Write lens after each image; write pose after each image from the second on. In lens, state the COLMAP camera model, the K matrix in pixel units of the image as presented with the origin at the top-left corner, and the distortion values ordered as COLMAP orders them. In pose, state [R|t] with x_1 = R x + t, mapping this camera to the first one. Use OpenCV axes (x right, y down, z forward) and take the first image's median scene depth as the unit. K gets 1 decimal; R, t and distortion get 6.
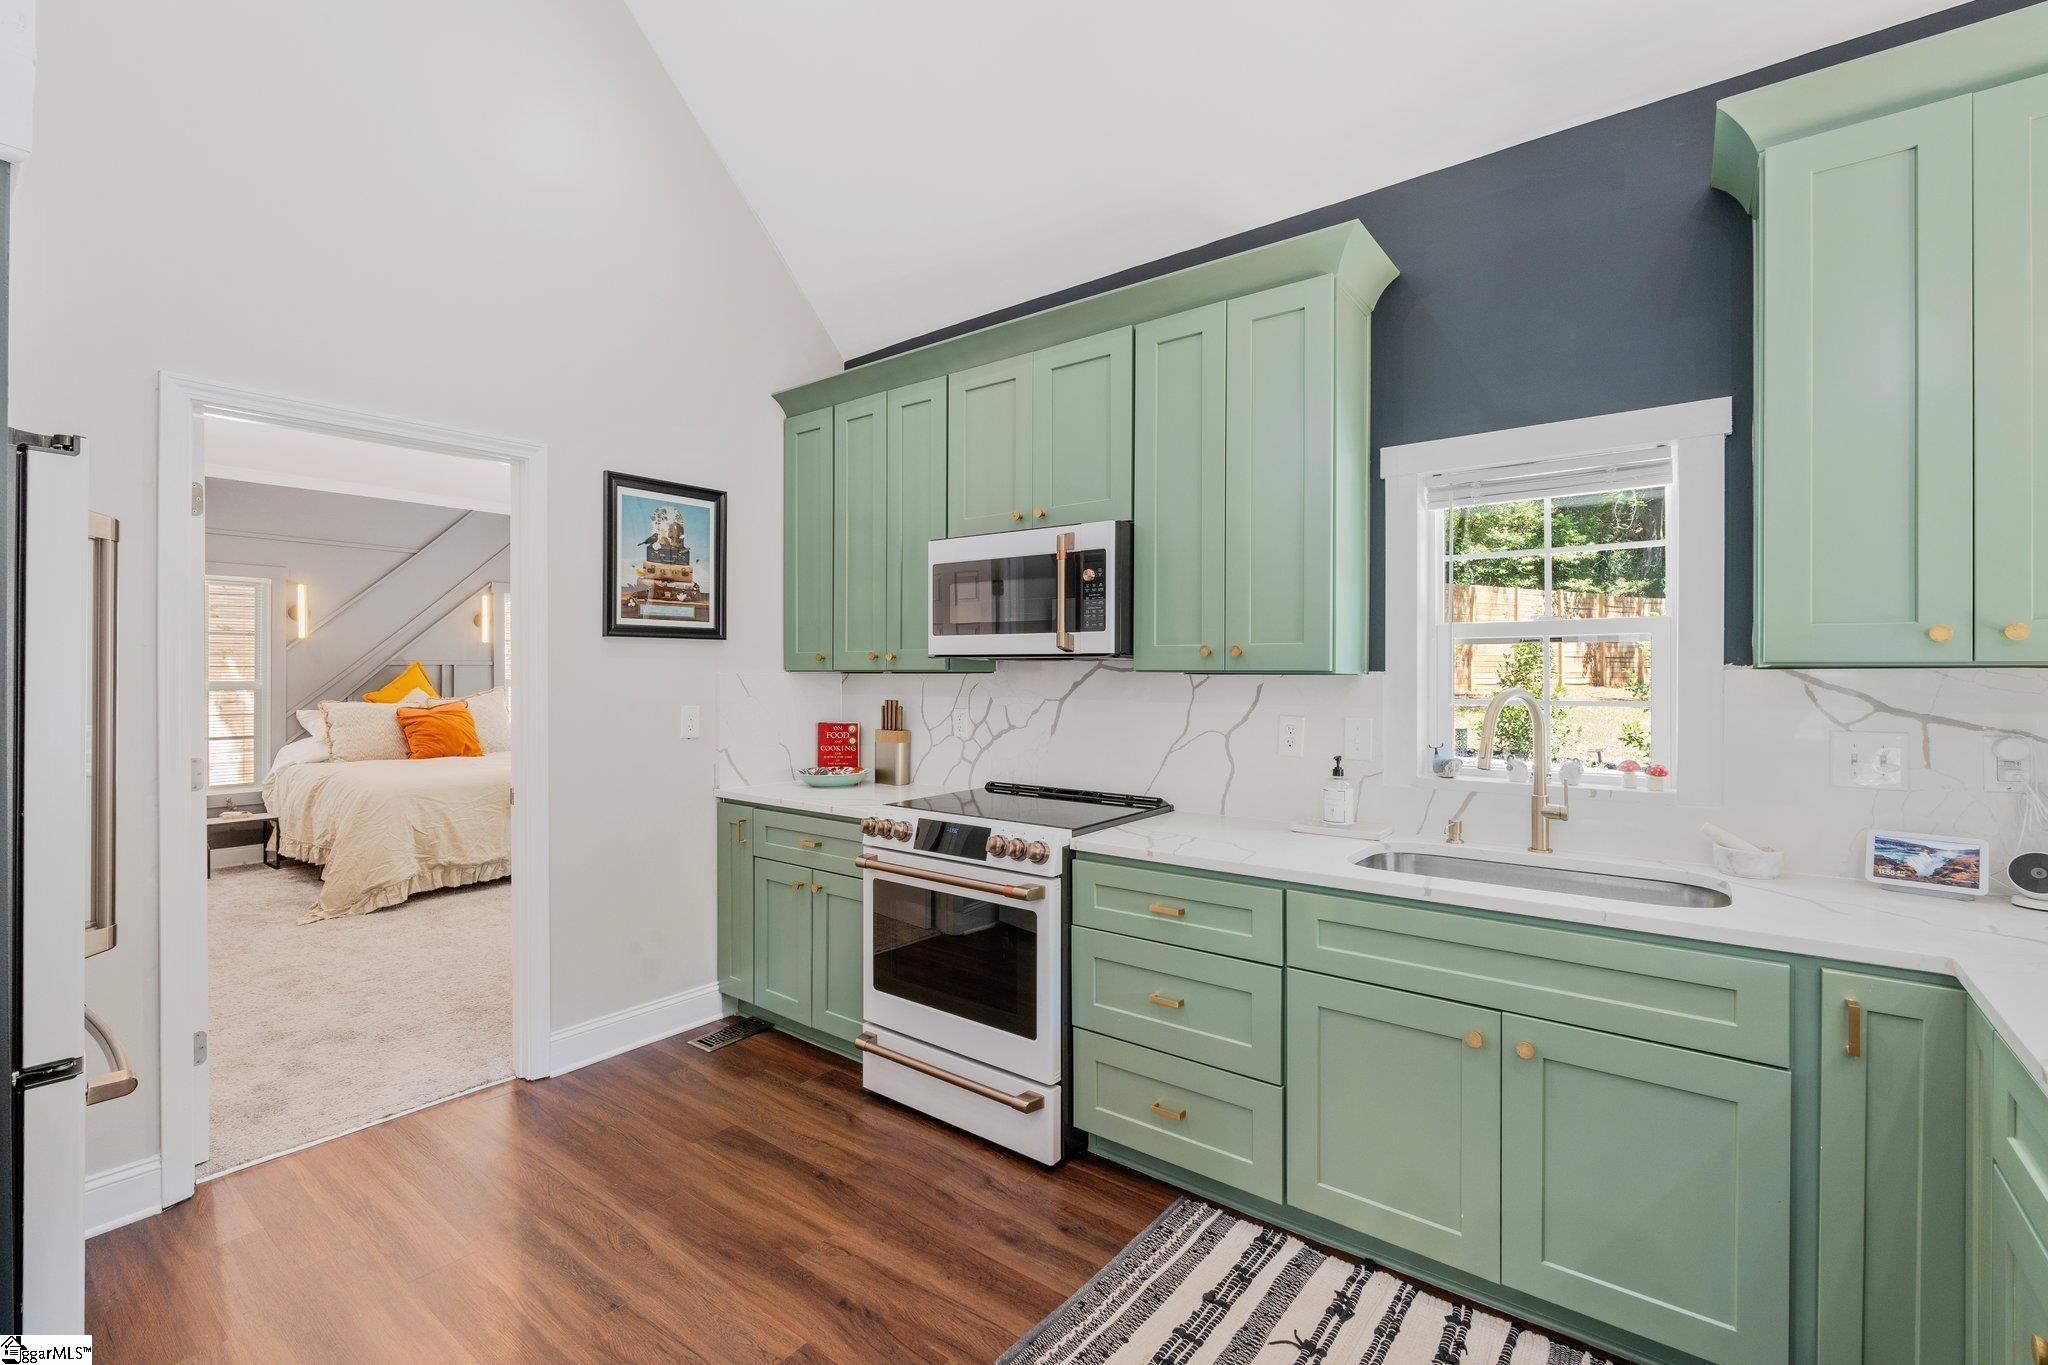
lens RADIAL K [[896.5, 0, 1021.0], [0, 896.5, 666.9], [0, 0, 1]] dist [-0.002221, -0.000385]
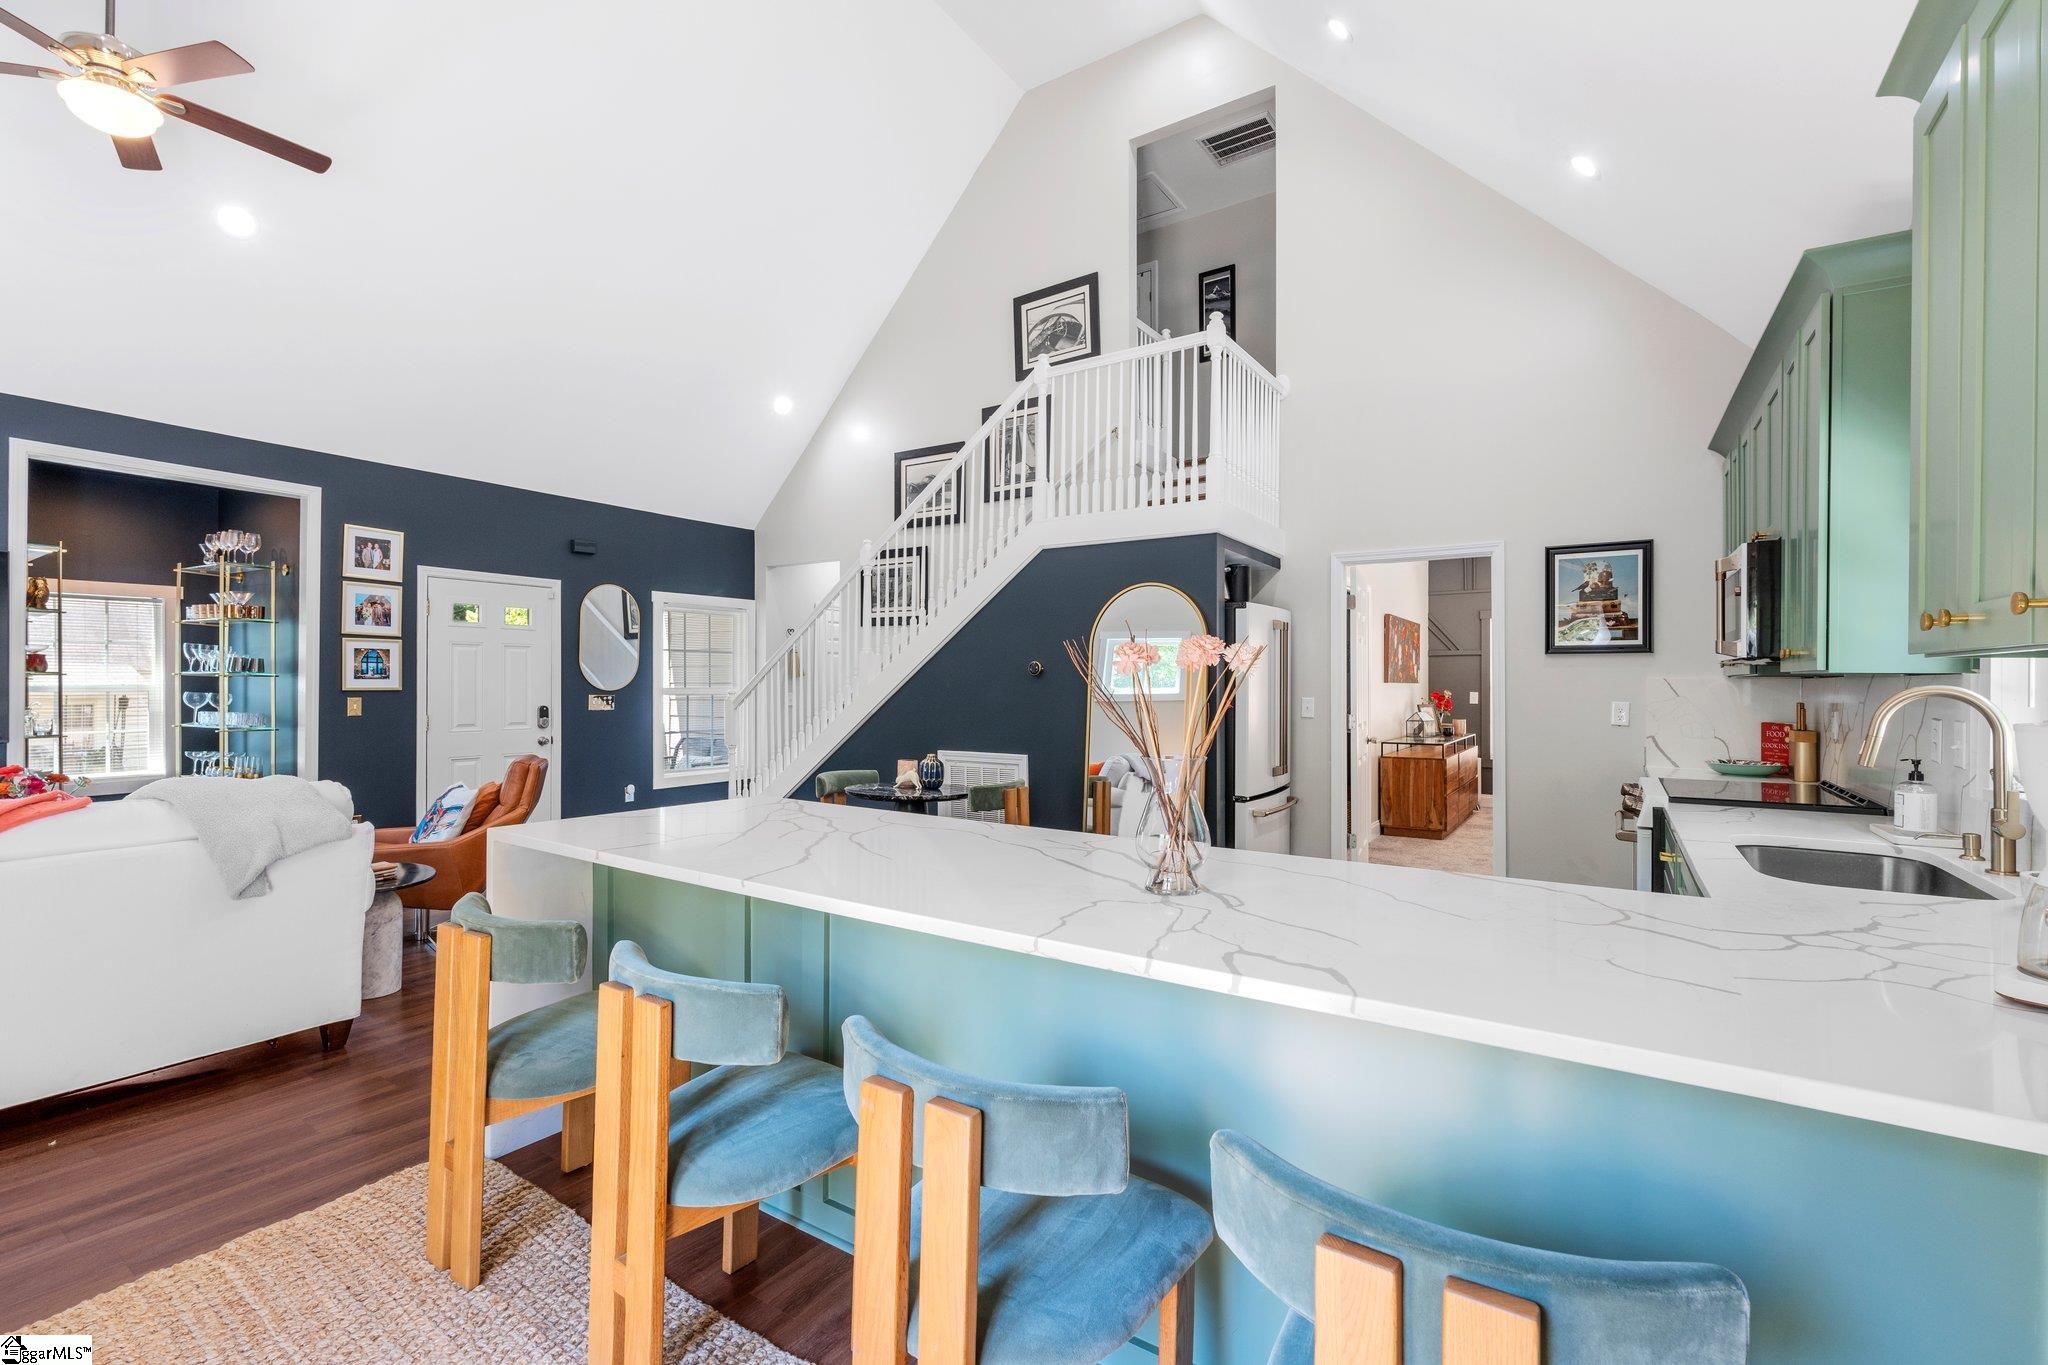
lens RADIAL K [[896.5, 0, 1017.6], [0, 896.5, 682.3], [0, 0, 1]] dist [-0.002221, -0.000385]
pose [[0.079394, 0.000629, -0.996843, 0.941373], [0.002135, 0.999997, 0.000801, 0.010335], [0.996841, -0.002192, 0.079393, -0.028999]]
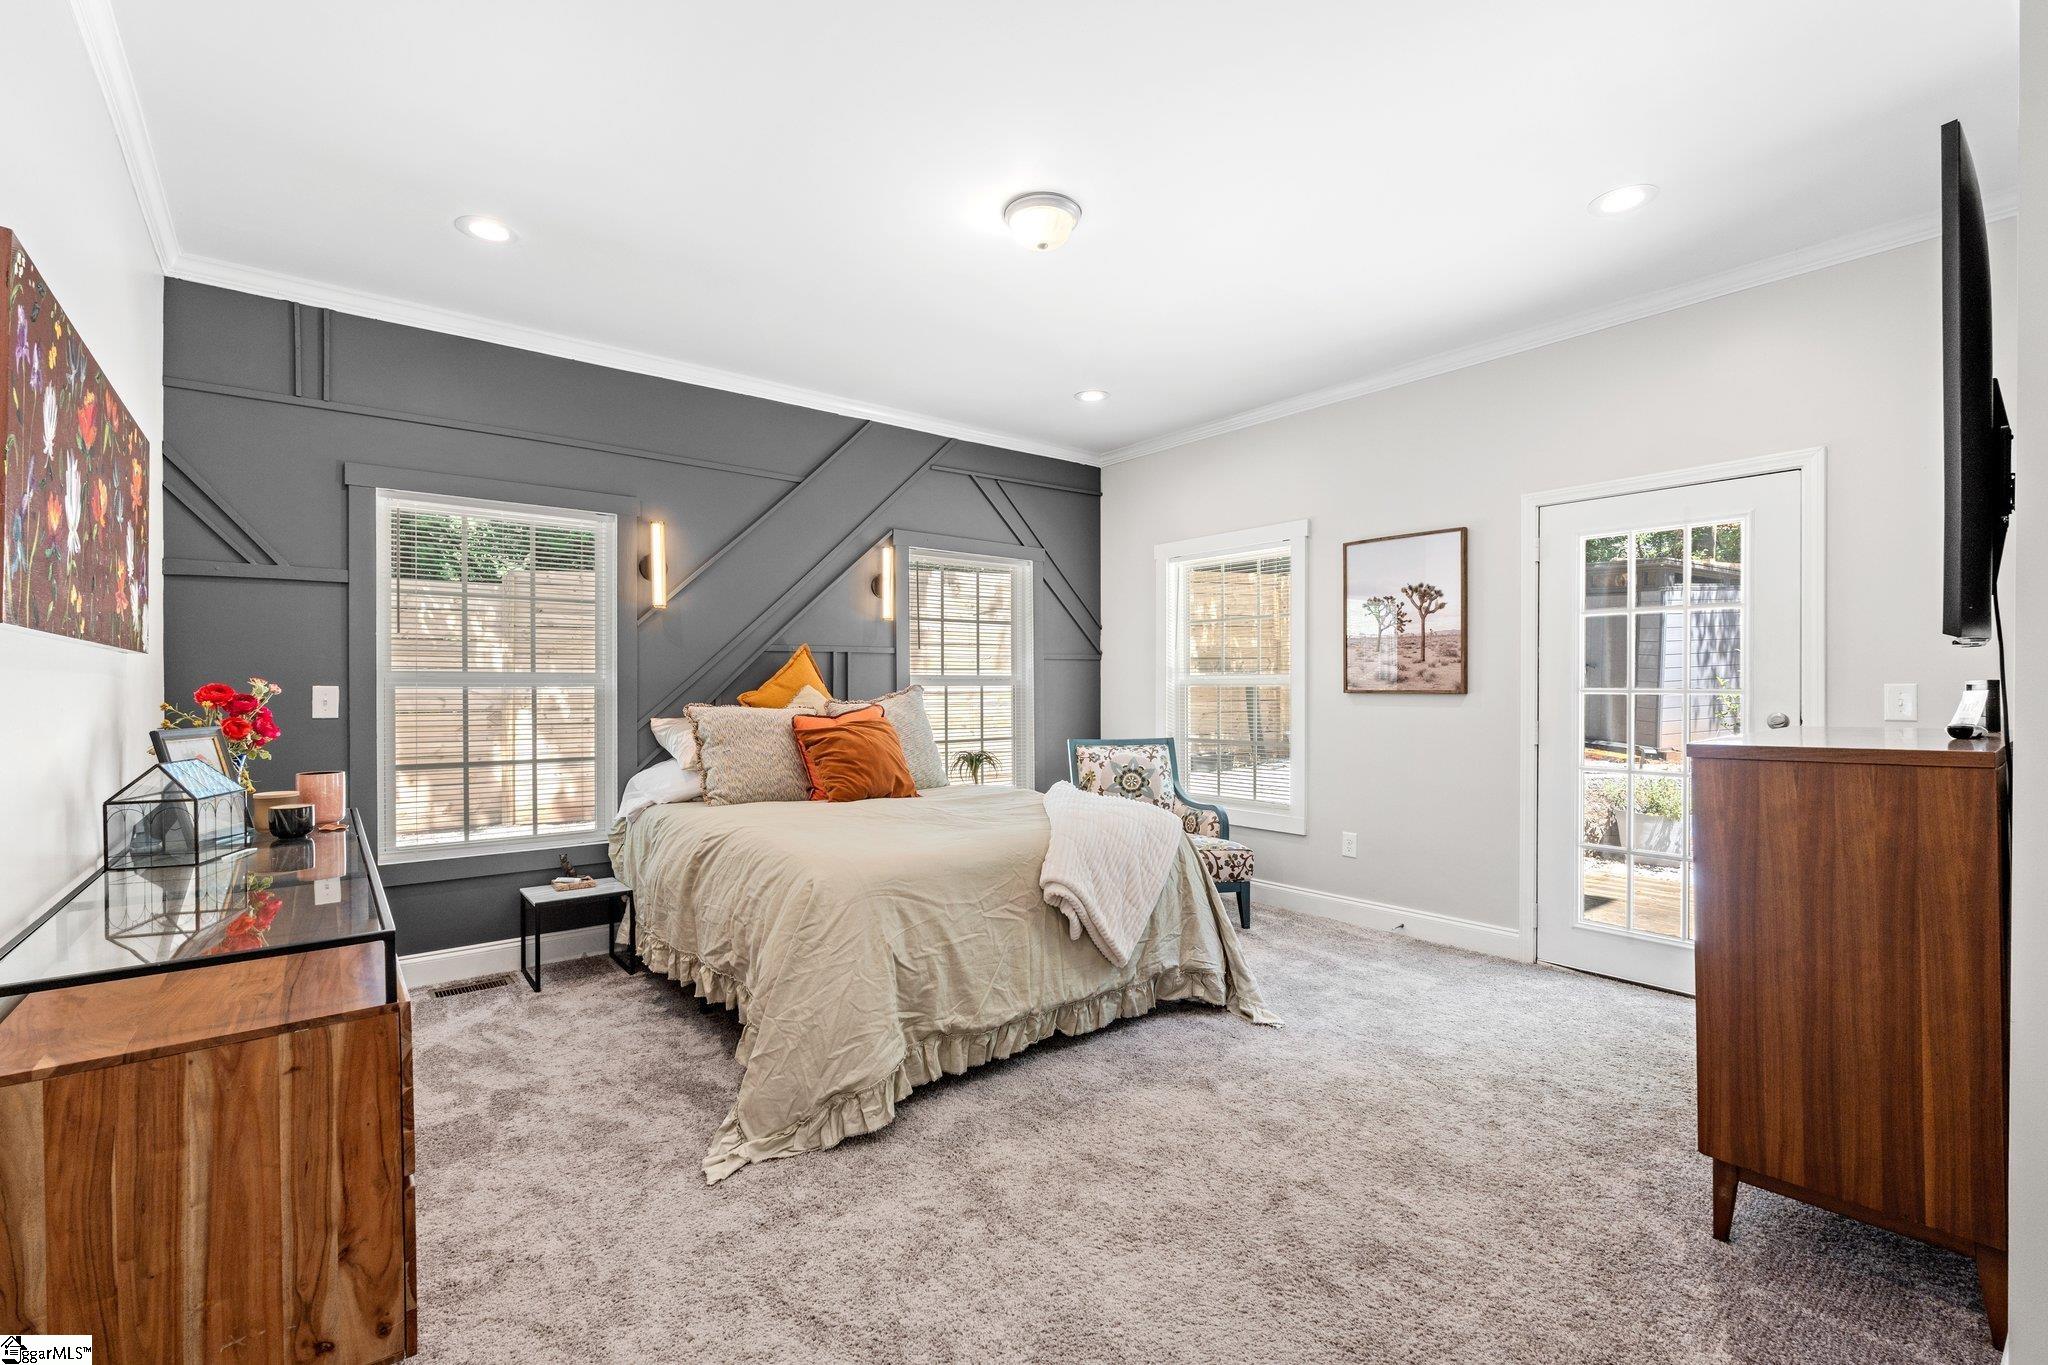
lens RADIAL K [[896.5, 0, 1024.7], [0, 896.5, 686.9], [0, 0, 1]] dist [-0.002221, -0.000385]
pose [[0.972395, -0.001941, -0.233332, -0.757715], [0.003001, 0.999987, 0.004190, 0.045219], [0.233321, -0.004775, 0.972388, 0.828841]]
